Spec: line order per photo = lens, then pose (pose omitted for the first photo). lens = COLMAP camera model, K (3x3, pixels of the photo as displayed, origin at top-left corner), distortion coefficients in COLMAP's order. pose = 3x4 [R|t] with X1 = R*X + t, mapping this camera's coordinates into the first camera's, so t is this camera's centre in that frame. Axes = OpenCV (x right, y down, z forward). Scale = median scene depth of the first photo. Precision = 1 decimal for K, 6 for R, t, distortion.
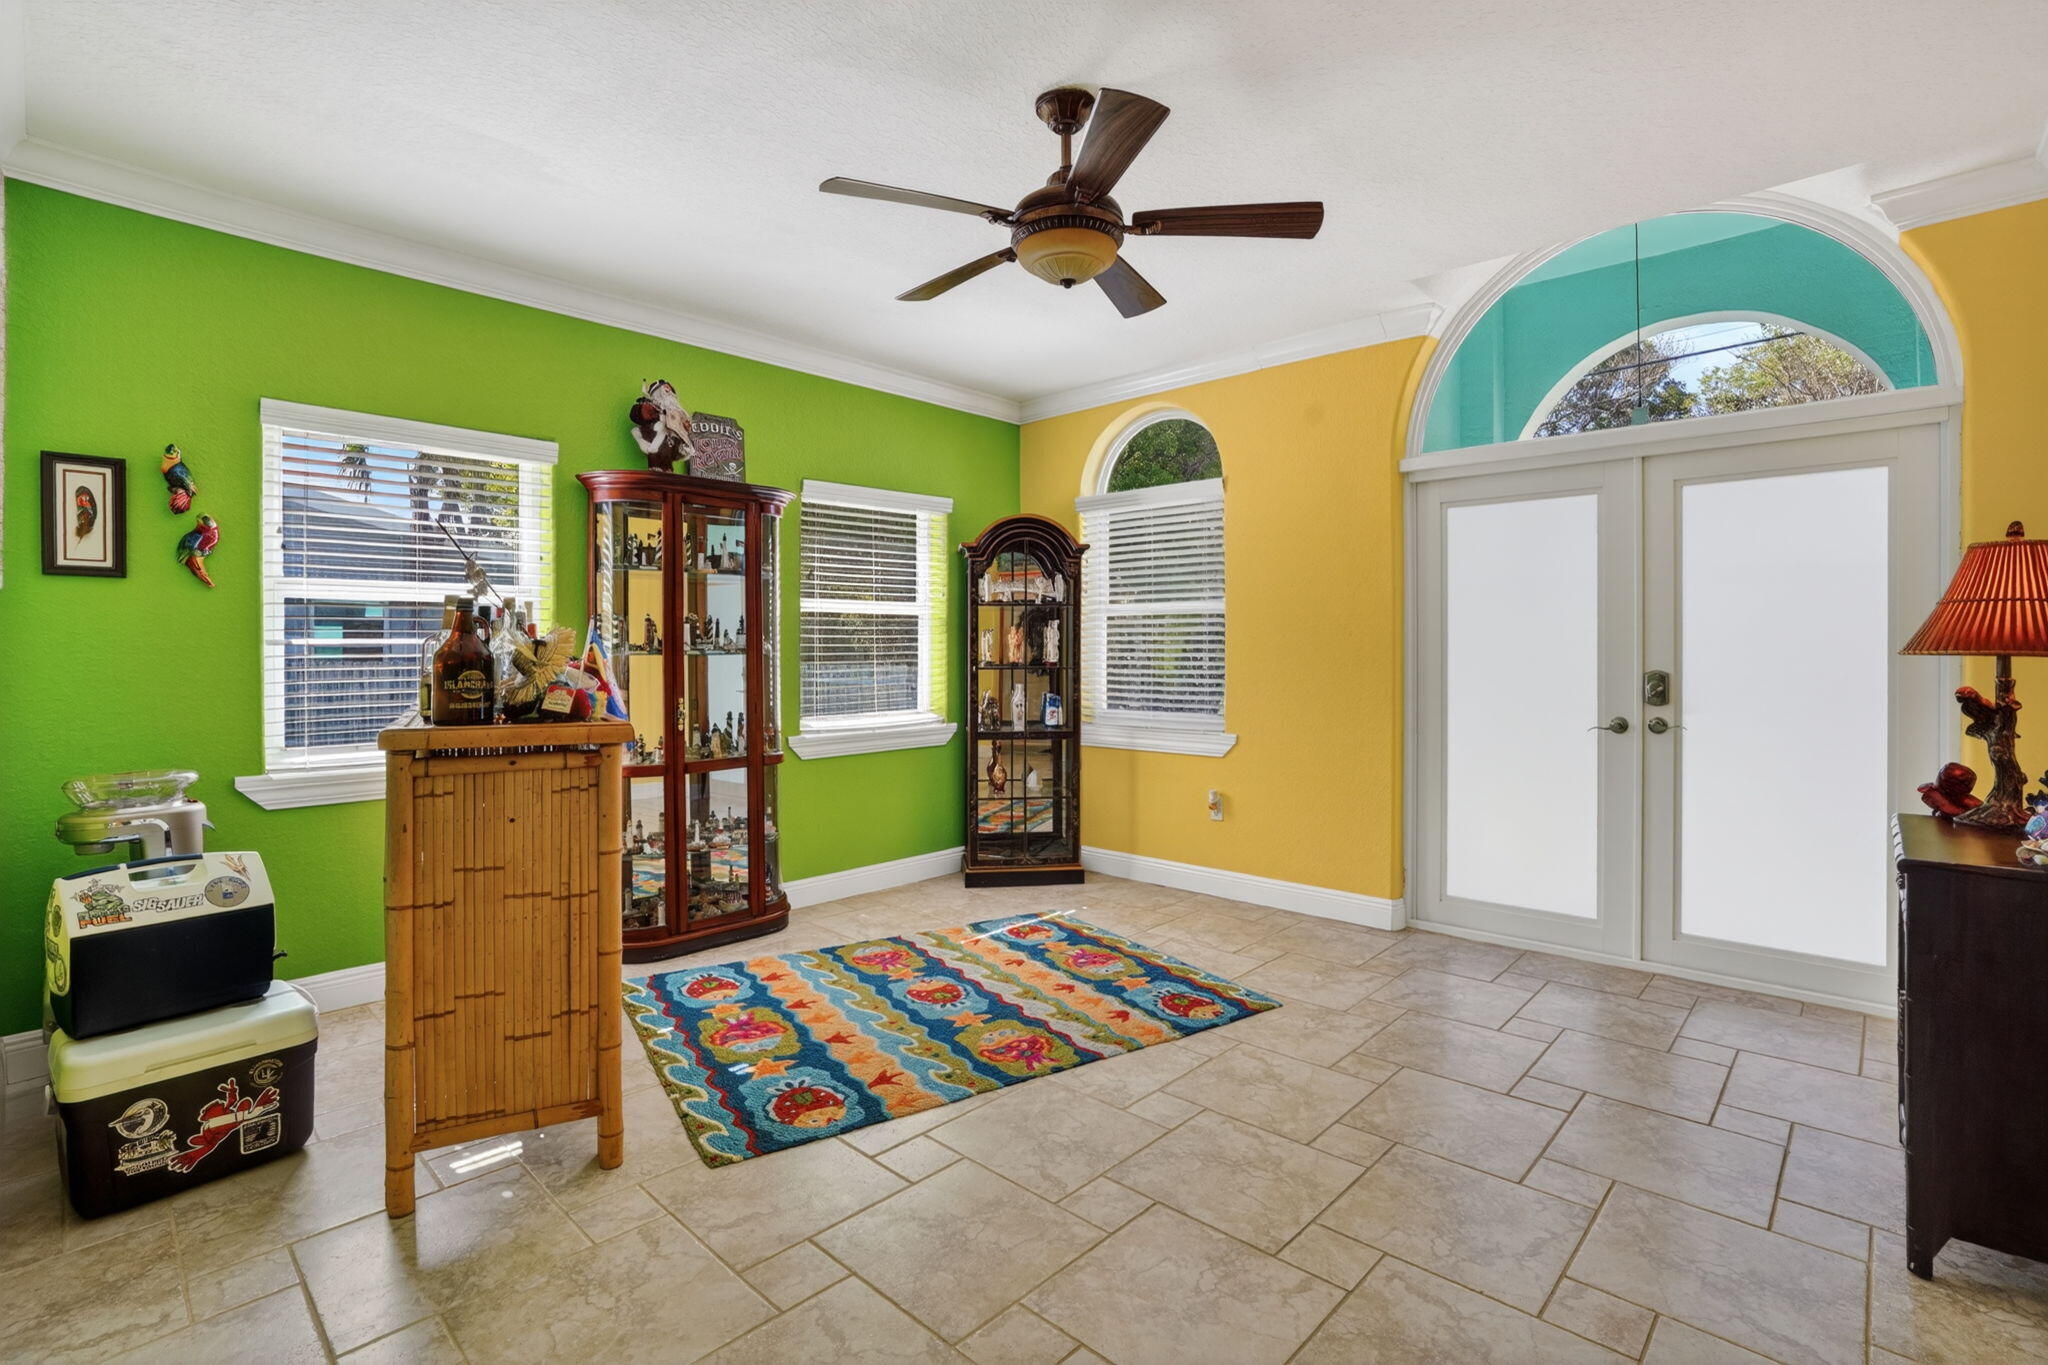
lens RADIAL K [[937.8, 0, 1009.9], [0, 937.8, 663.8], [0, 0, 1]] dist [-0.031917, 0.002634]
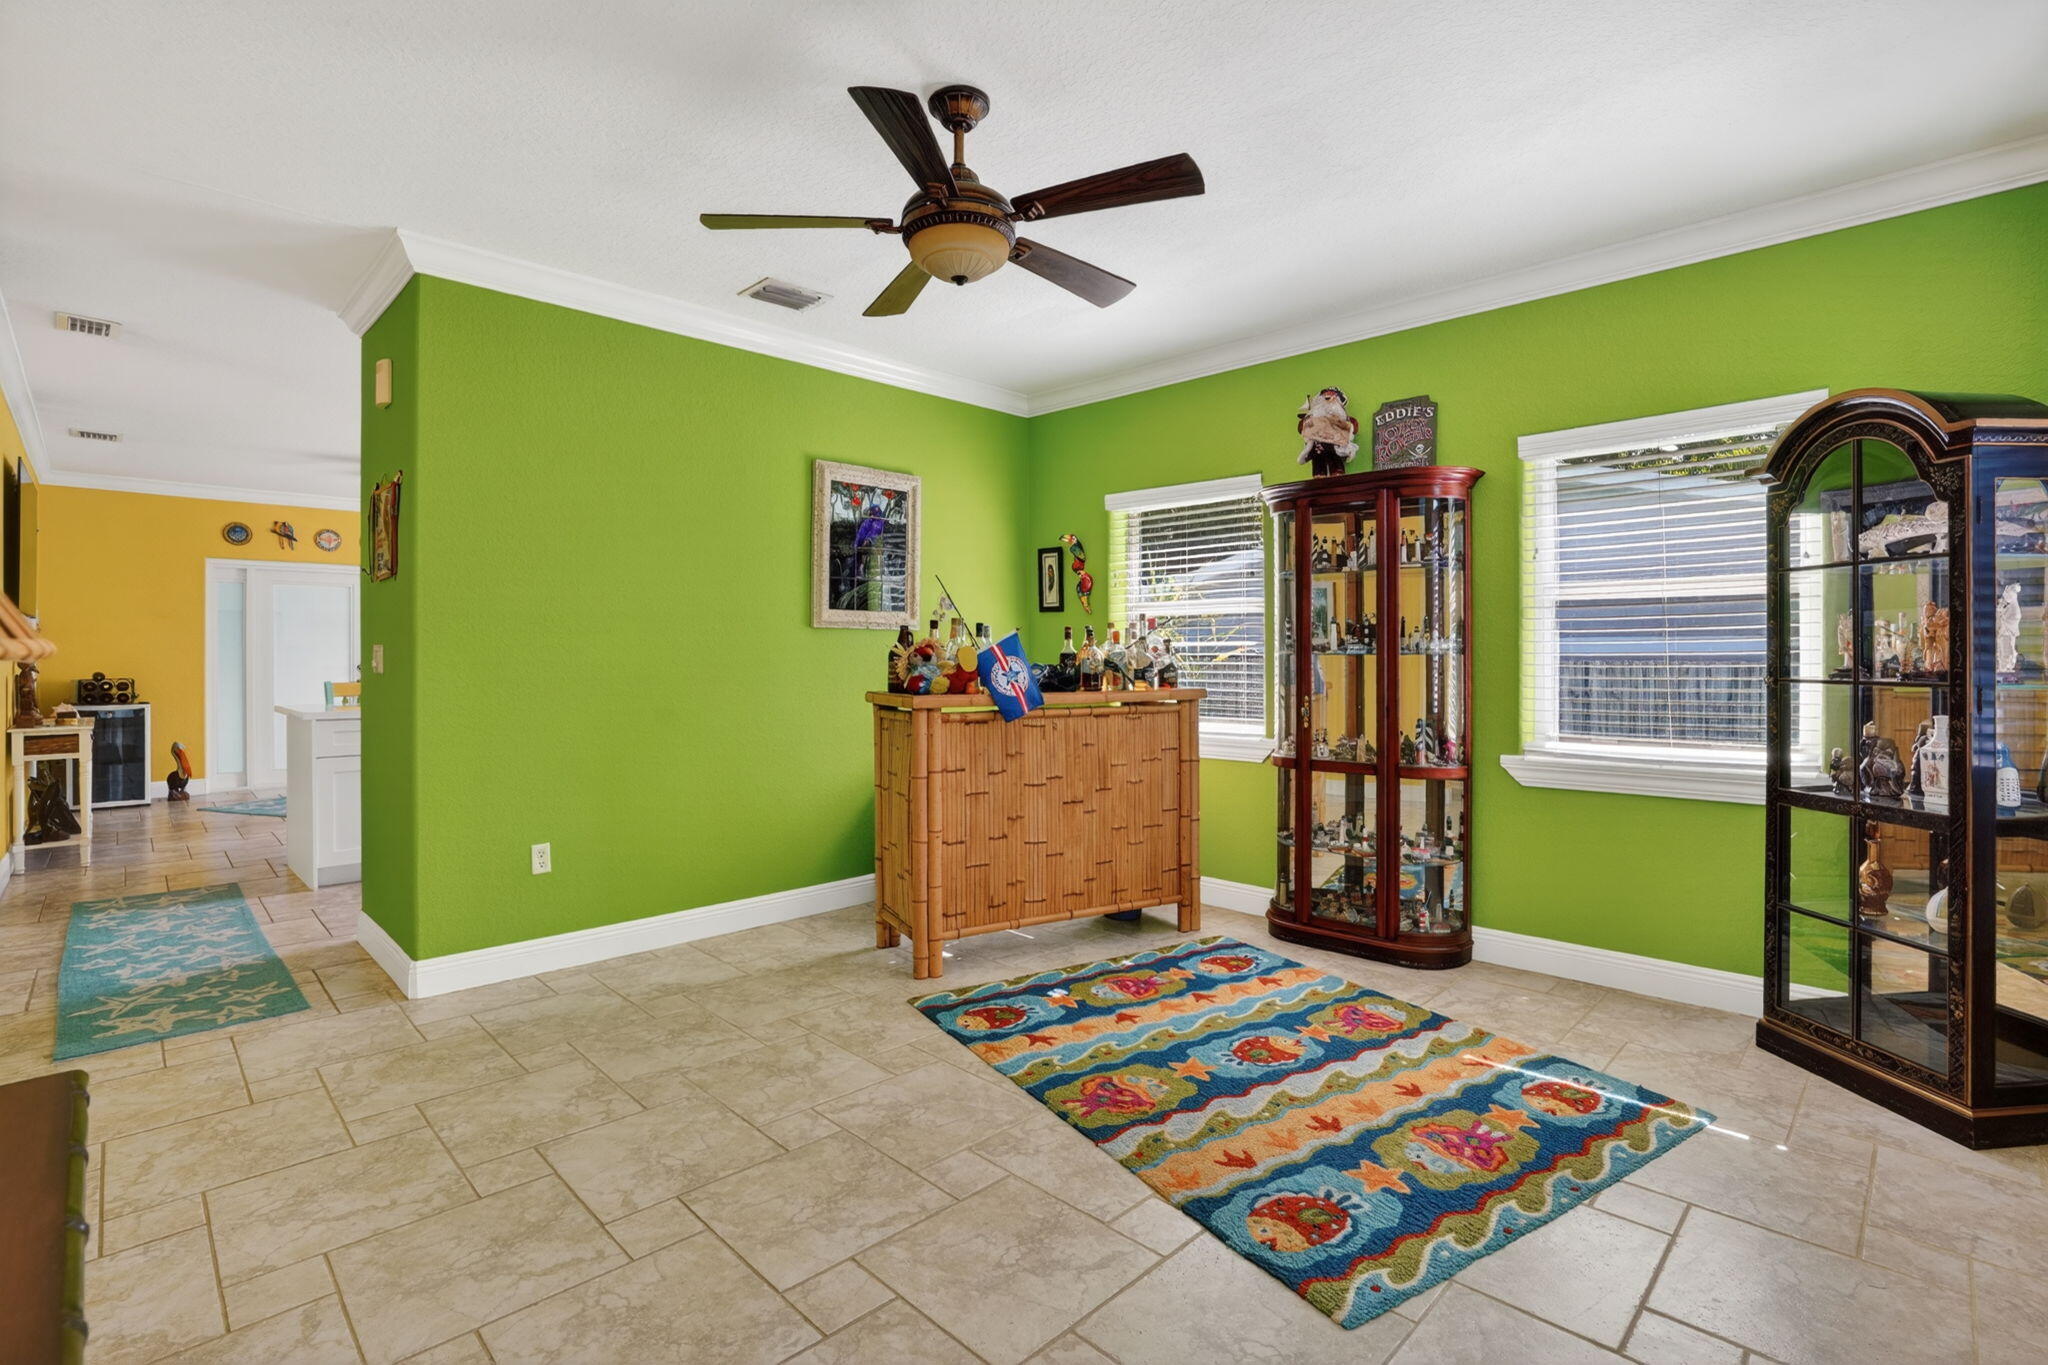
lens RADIAL K [[937.8, 0, 1023.8], [0, 937.8, 668.4], [0, 0, 1]] dist [-0.031917, 0.002634]
pose [[-0.004705, 0.012377, -0.999912, 0.783379], [-0.005855, 0.999906, 0.012404, -0.002878], [0.999972, 0.005913, -0.004632, 0.805741]]
